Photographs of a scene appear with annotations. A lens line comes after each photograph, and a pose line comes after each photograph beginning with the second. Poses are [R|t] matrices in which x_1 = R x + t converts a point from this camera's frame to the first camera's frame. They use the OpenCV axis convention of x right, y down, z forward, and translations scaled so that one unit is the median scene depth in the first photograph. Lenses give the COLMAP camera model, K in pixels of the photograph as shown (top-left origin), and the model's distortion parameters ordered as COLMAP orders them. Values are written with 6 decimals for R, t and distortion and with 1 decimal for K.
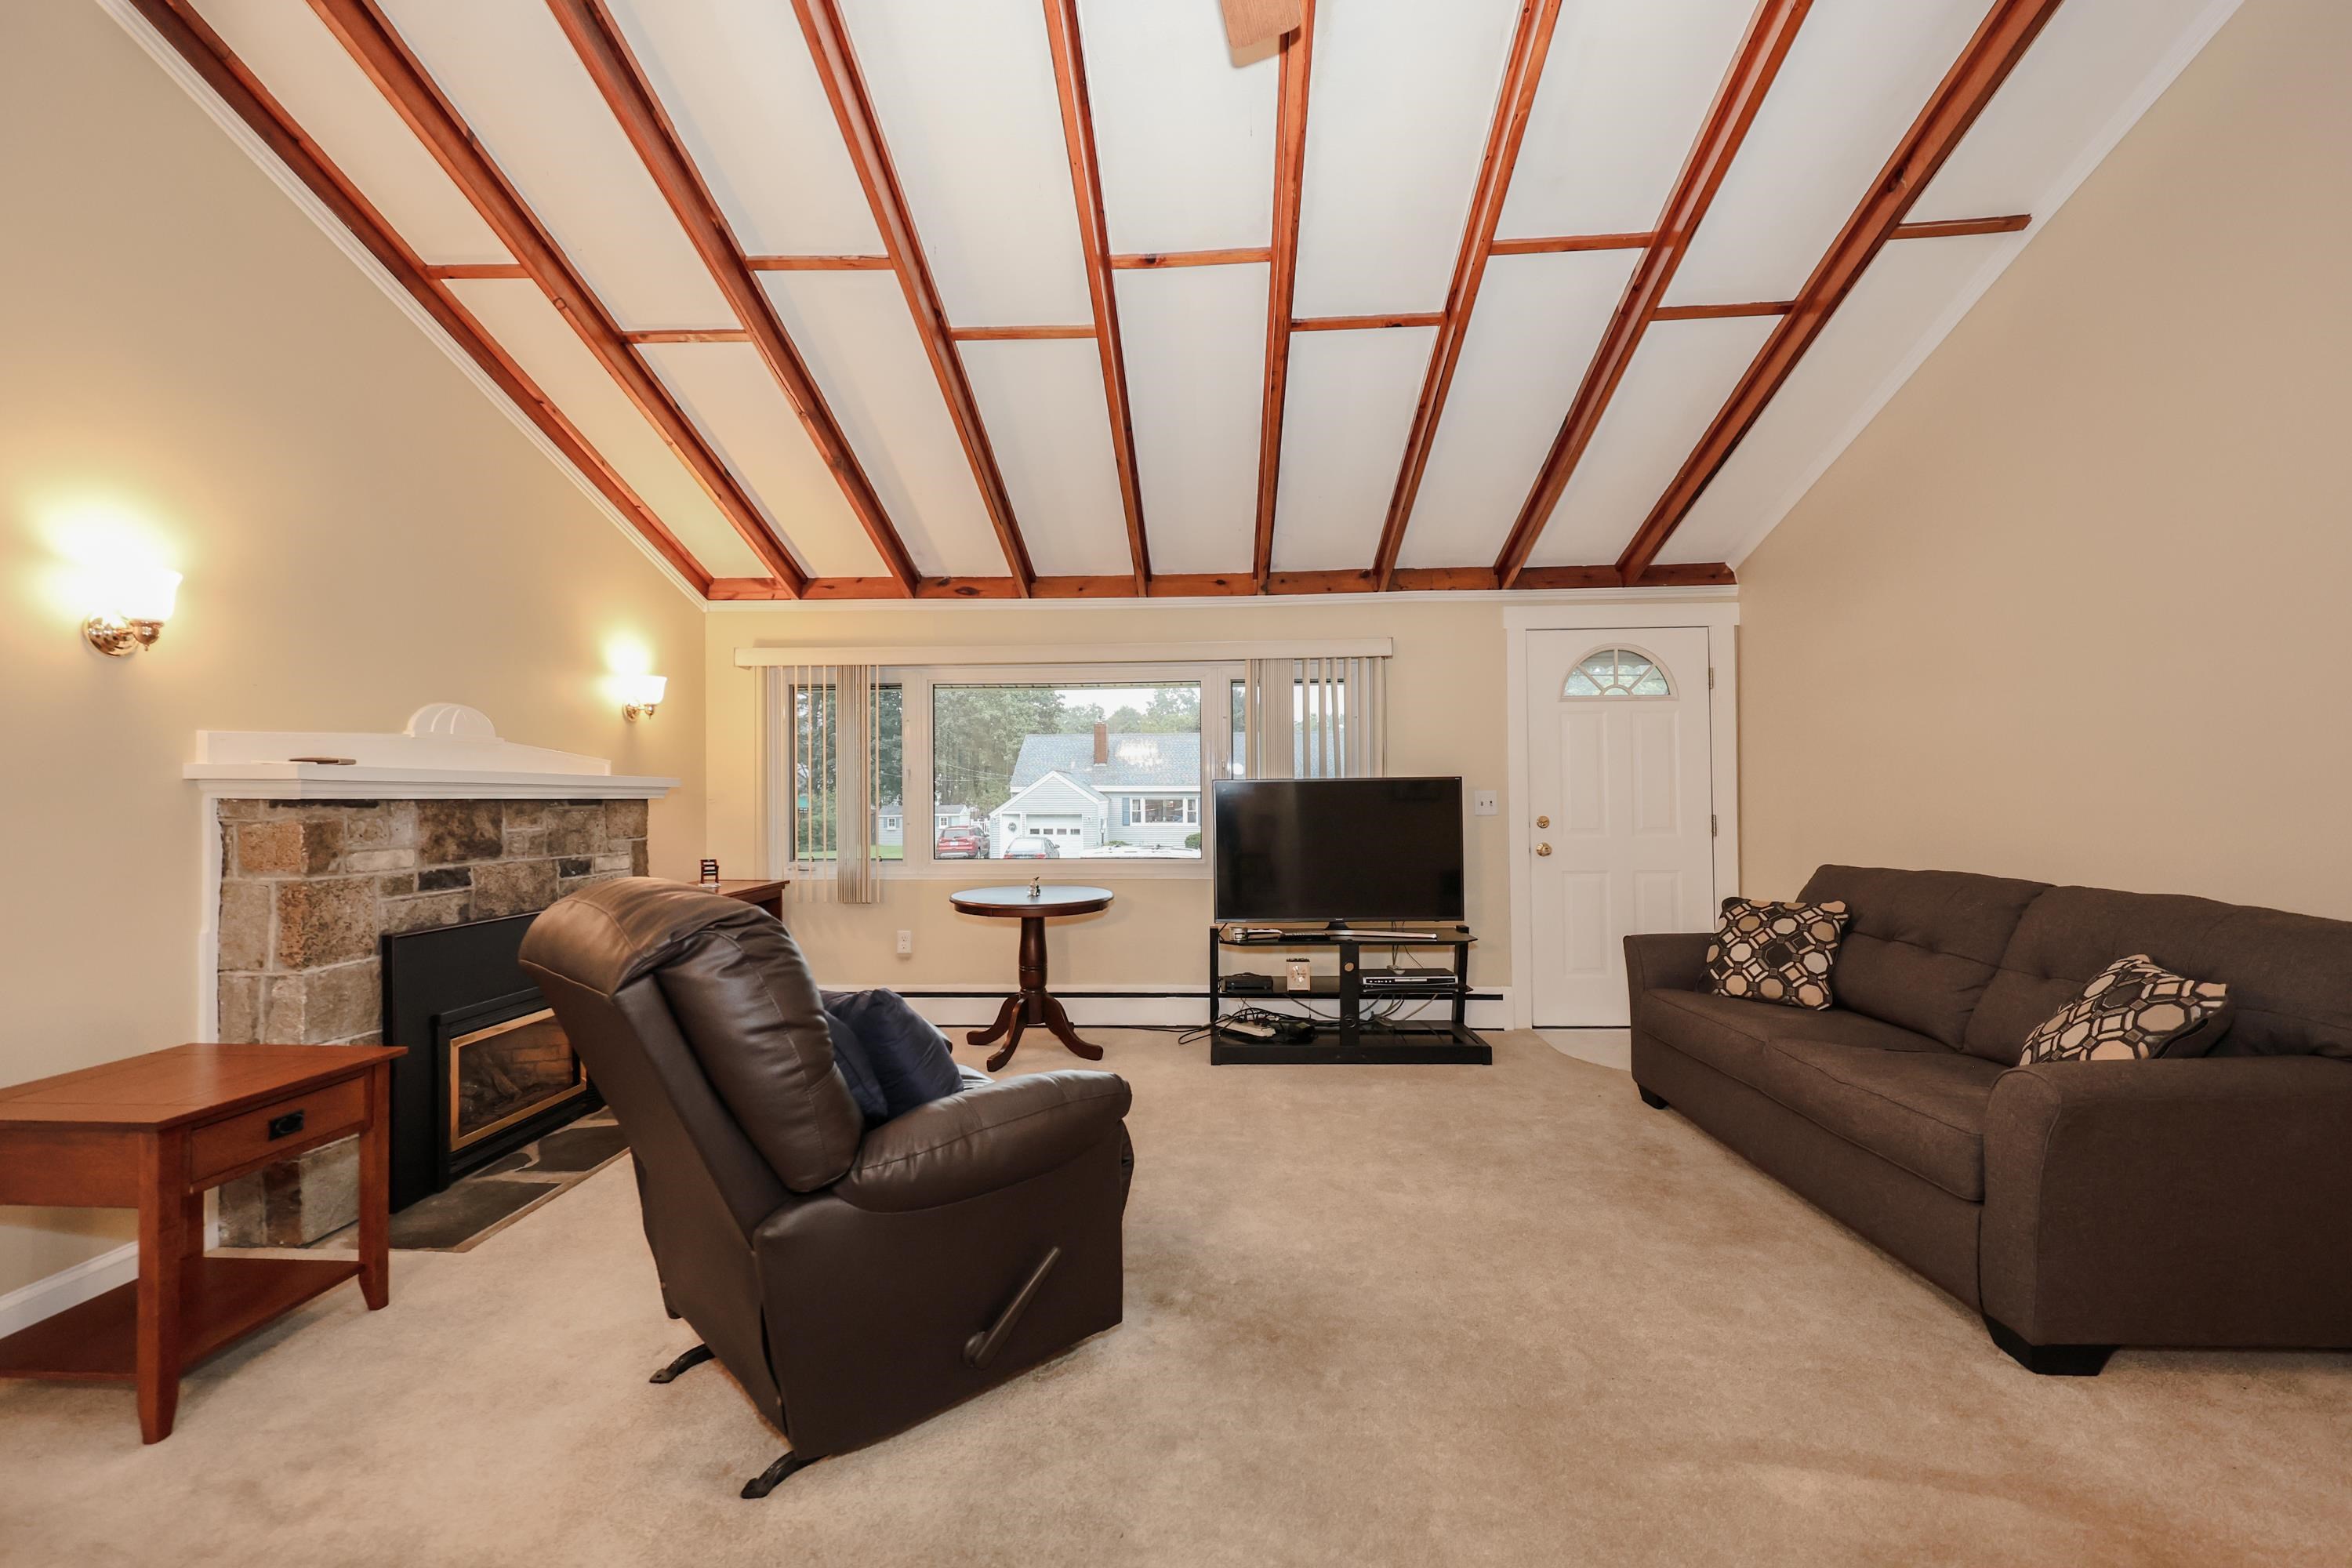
lens RADIAL K [[1001.9, 0, 1208.5], [0, 1001.9, 783.6], [0, 0, 1]] dist [0.014376, -0.008668]
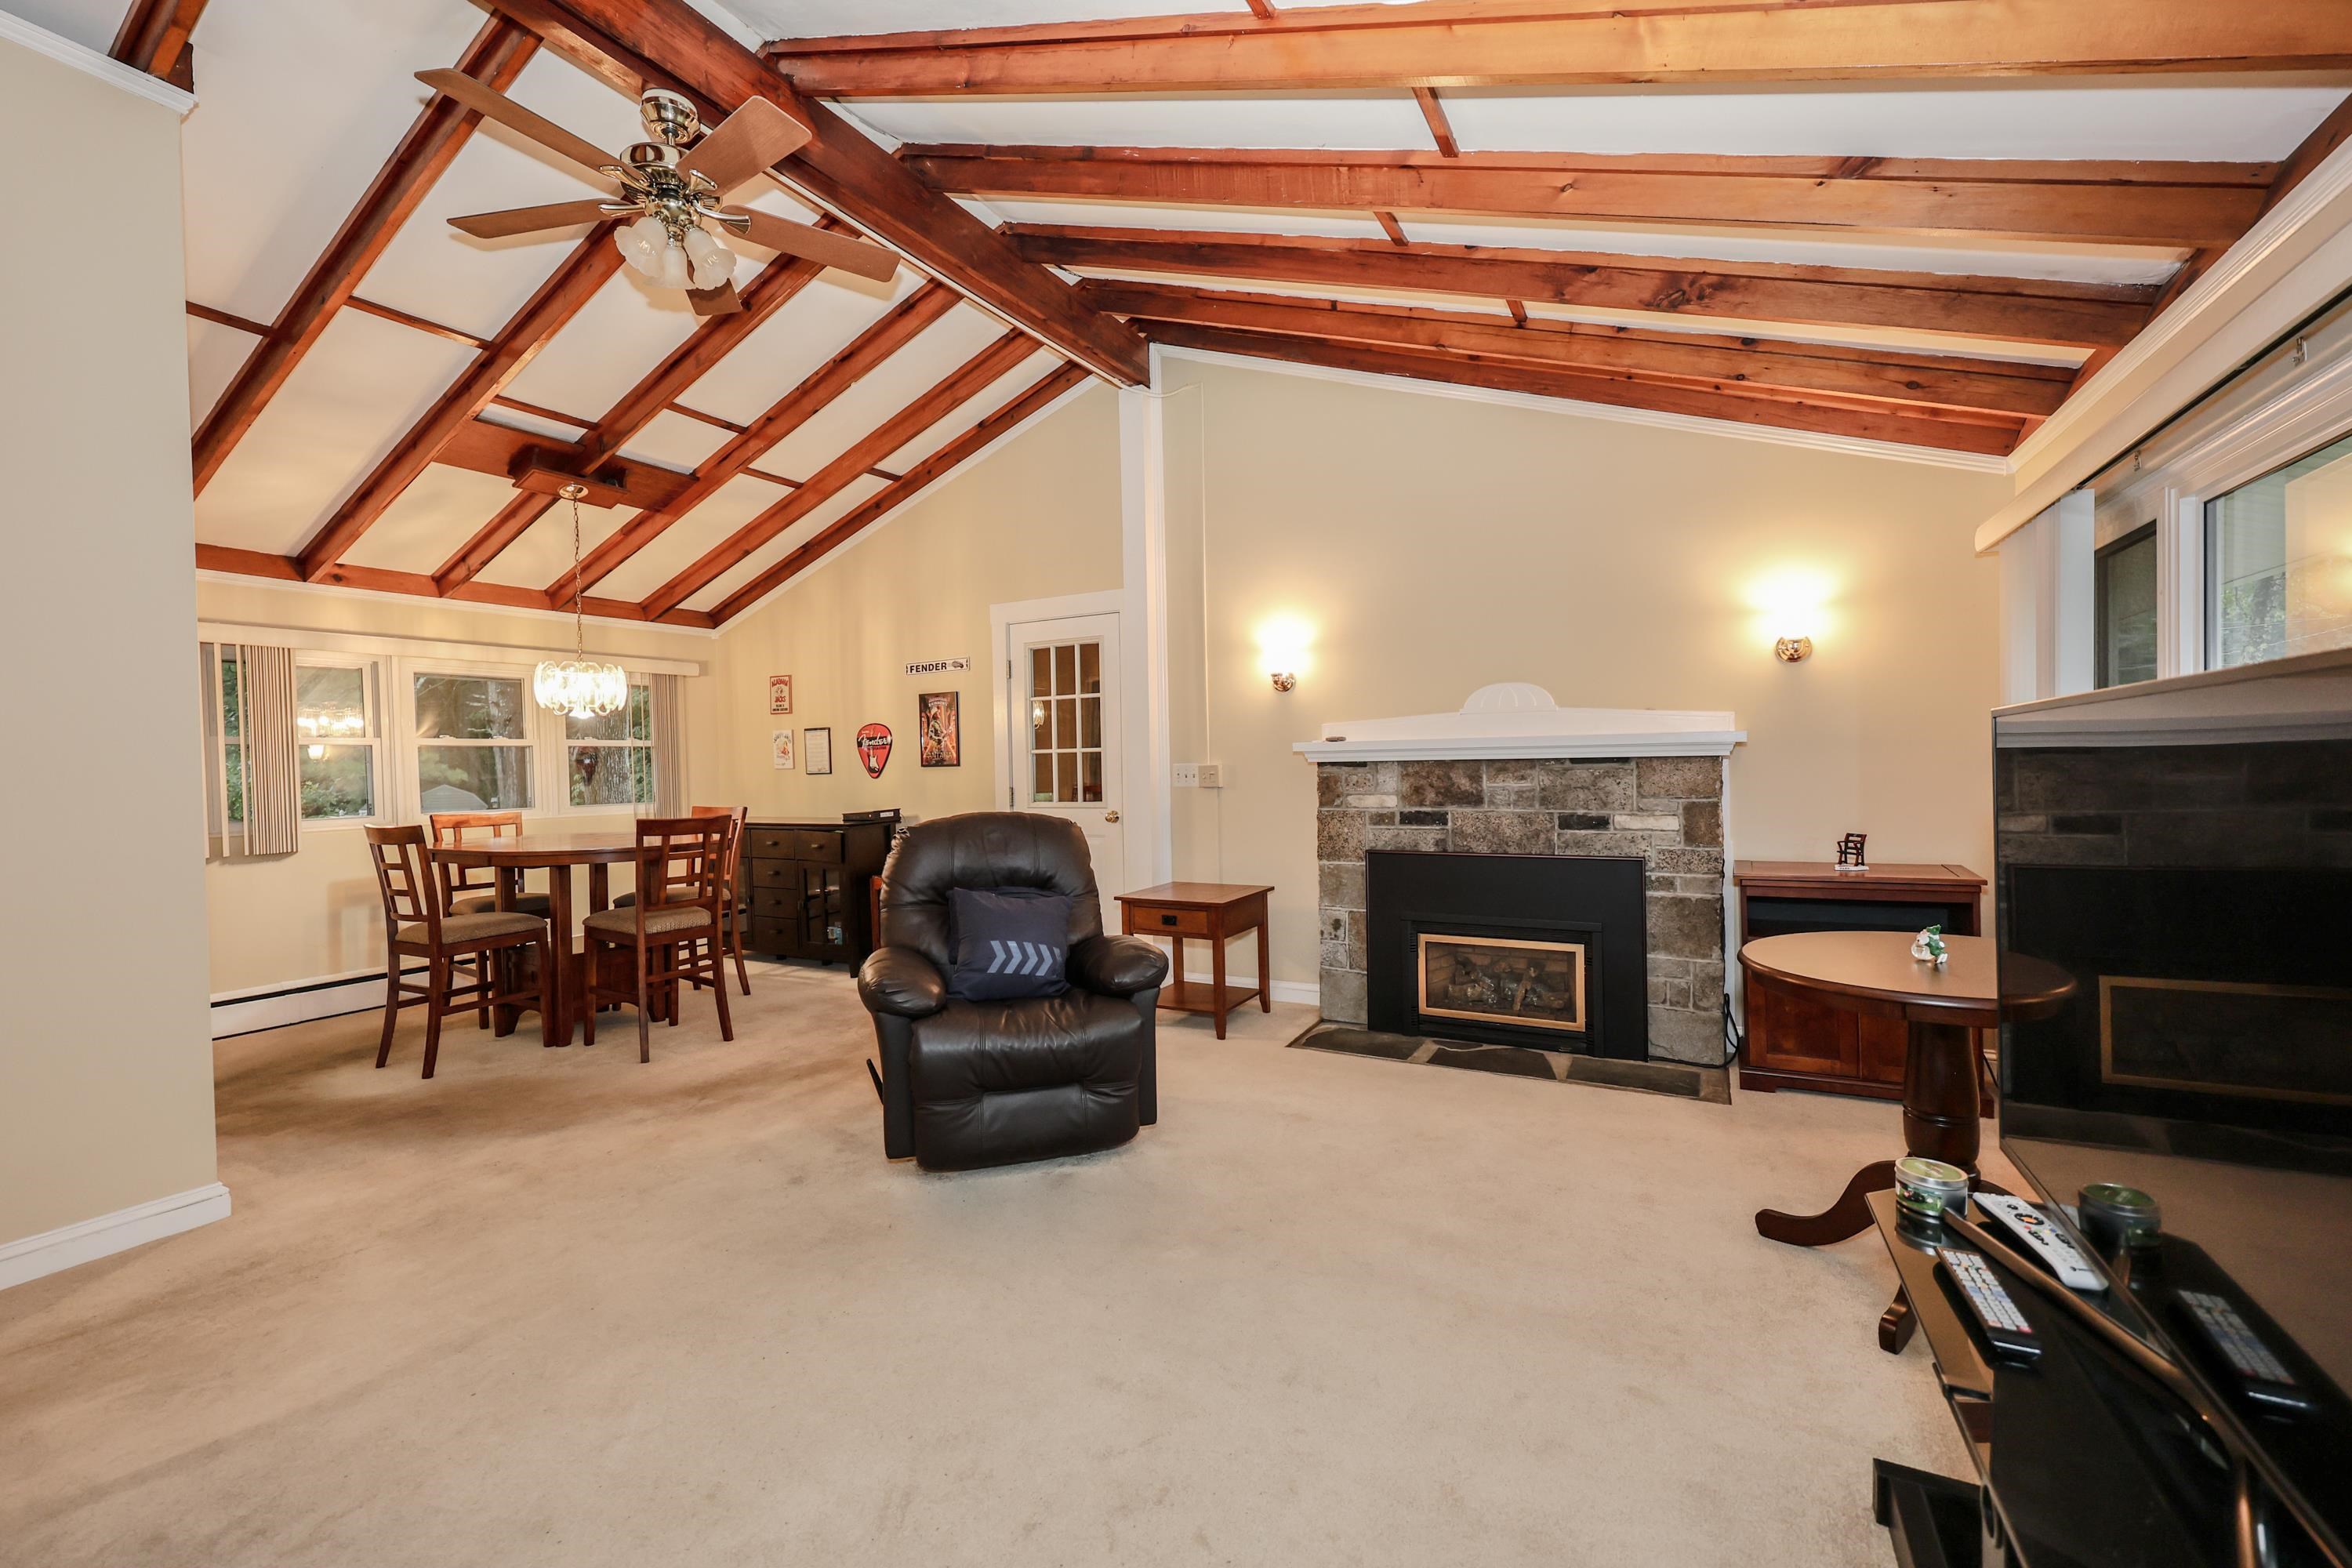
lens RADIAL K [[990.0, 0, 1178.7], [0, 990.0, 782.8], [0, 0, 1]] dist [0.003372, 0.000491]
pose [[-0.476047, 0.036123, -0.878677, 0.521474], [0.034998, 0.999143, 0.022114, 0.003844], [0.878723, -0.020225, -0.476904, 1.186579]]
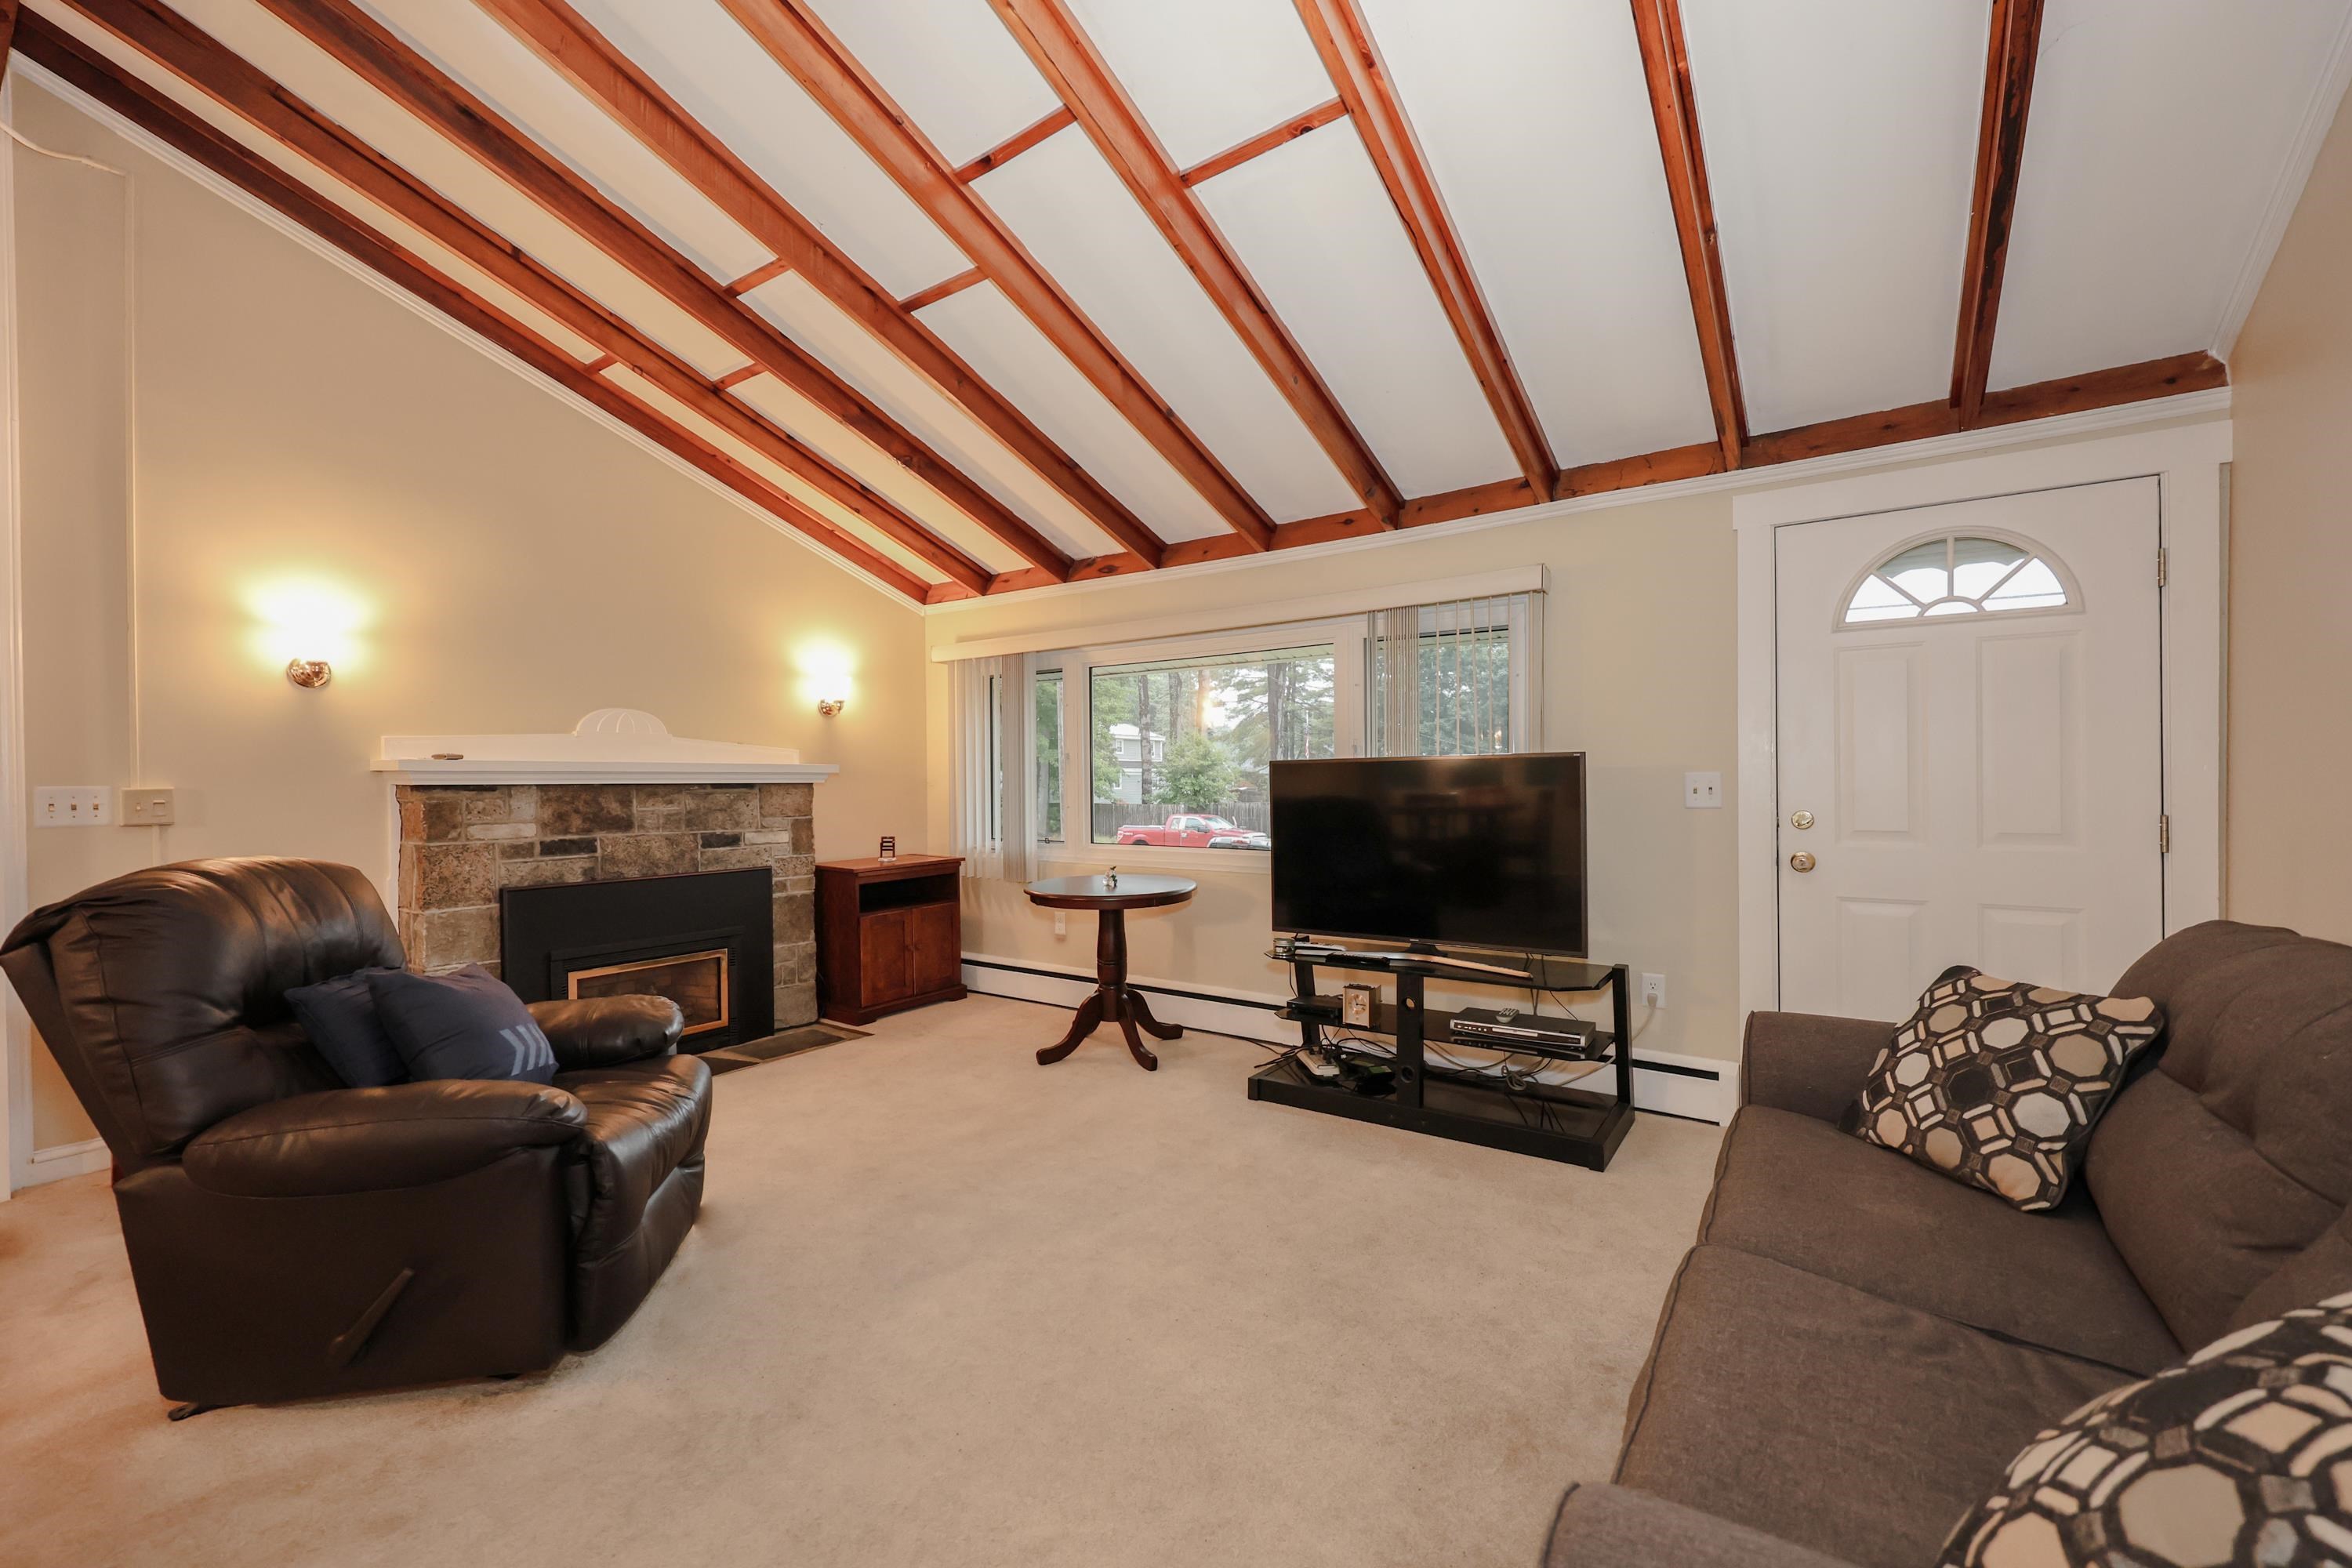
lens RADIAL K [[990.0, 0, 1178.7], [0, 990.0, 782.8], [0, 0, 1]] dist [0.003372, 0.000491]
pose [[0.828112, 0.001309, -0.560561, 0.515391], [0.009847, 0.999809, 0.016881, -0.000152], [0.560476, -0.019499, 0.827941, 0.345155]]
